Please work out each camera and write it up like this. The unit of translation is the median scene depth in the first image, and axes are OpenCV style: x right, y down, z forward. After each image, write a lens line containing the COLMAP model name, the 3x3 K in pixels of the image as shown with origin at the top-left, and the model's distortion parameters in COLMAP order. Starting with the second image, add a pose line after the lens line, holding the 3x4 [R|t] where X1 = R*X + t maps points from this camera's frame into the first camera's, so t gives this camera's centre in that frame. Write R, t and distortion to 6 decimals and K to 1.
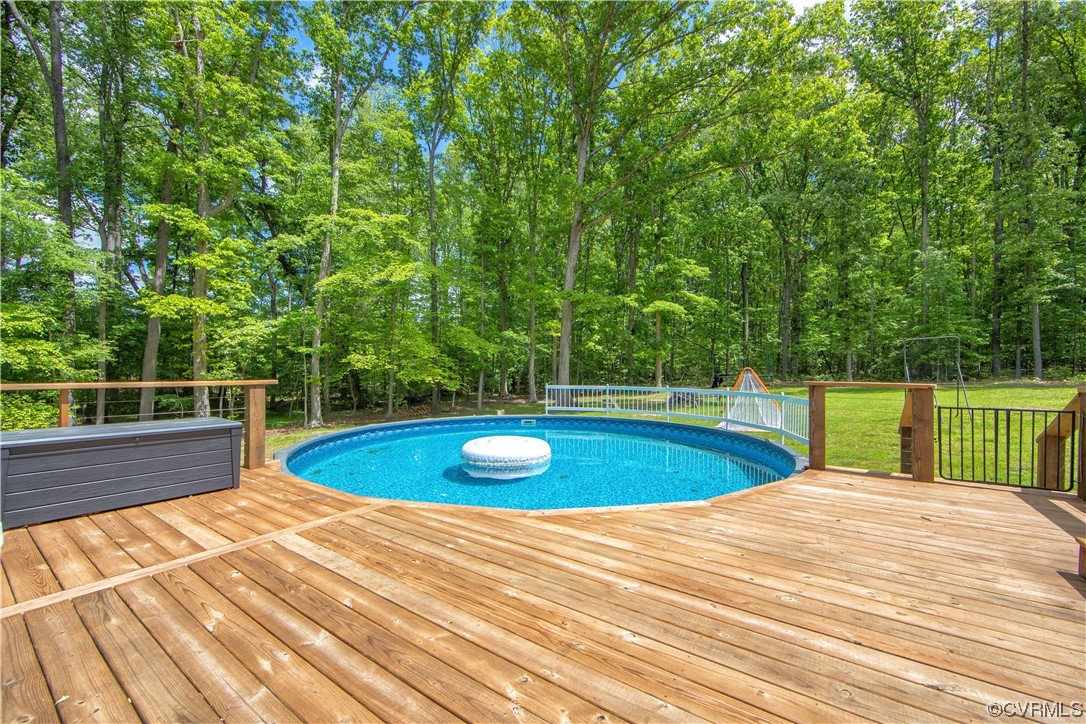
lens RADIAL K [[429.6, 0, 543.3], [0, 429.6, 368.3], [0, 0, 1]] dist [-0.009603, 0.000624]
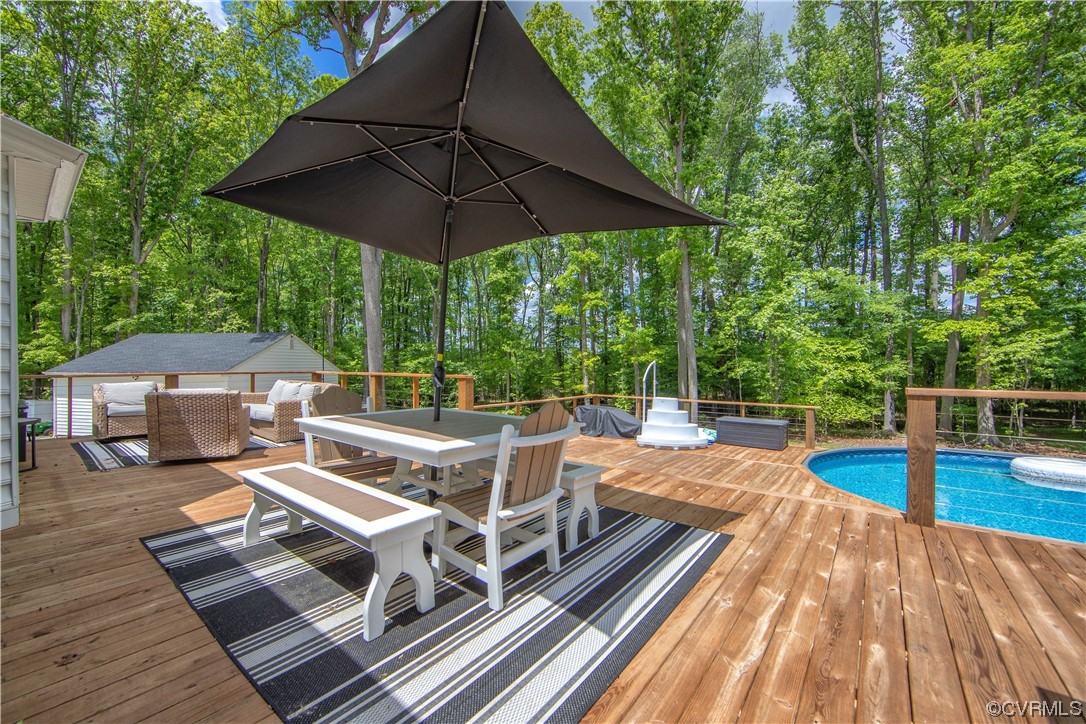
lens RADIAL K [[429.6, 0, 543.3], [0, 429.6, 368.3], [0, 0, 1]] dist [-0.009603, 0.000624]
pose [[-0.069134, 0.001376, -0.997606, 0.346428], [0.000374, 0.999999, 0.001353, -0.036967], [0.997607, -0.000280, -0.069135, -0.036342]]
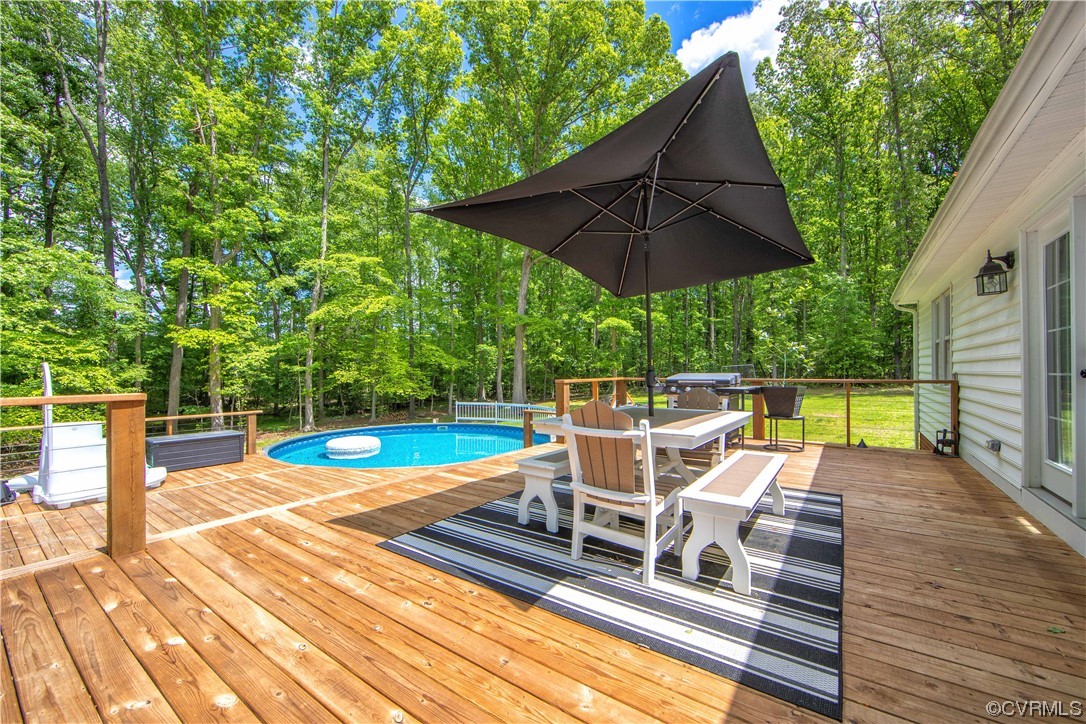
lens RADIAL K [[429.6, 0, 543.3], [0, 429.6, 368.3], [0, 0, 1]] dist [-0.009603, 0.000624]
pose [[0.999881, -0.007110, -0.013662, 0.176022], [0.007087, 0.999973, -0.001770, -0.038227], [0.013675, 0.001672, 0.999905, -0.239760]]
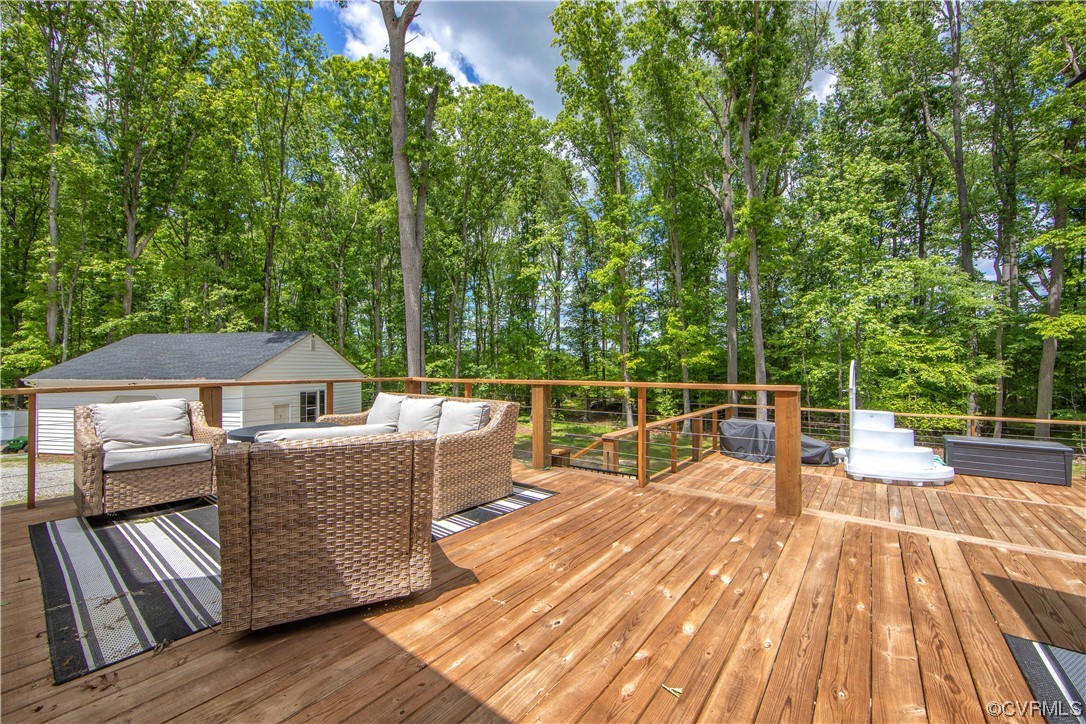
lens RADIAL K [[429.6, 0, 543.3], [0, 429.6, 368.3], [0, 0, 1]] dist [-0.009603, 0.000624]
pose [[-0.057822, -0.005090, -0.998314, 0.213891], [0.005547, 0.999970, -0.005420, -0.037876], [0.998311, -0.005852, -0.057792, -0.194426]]
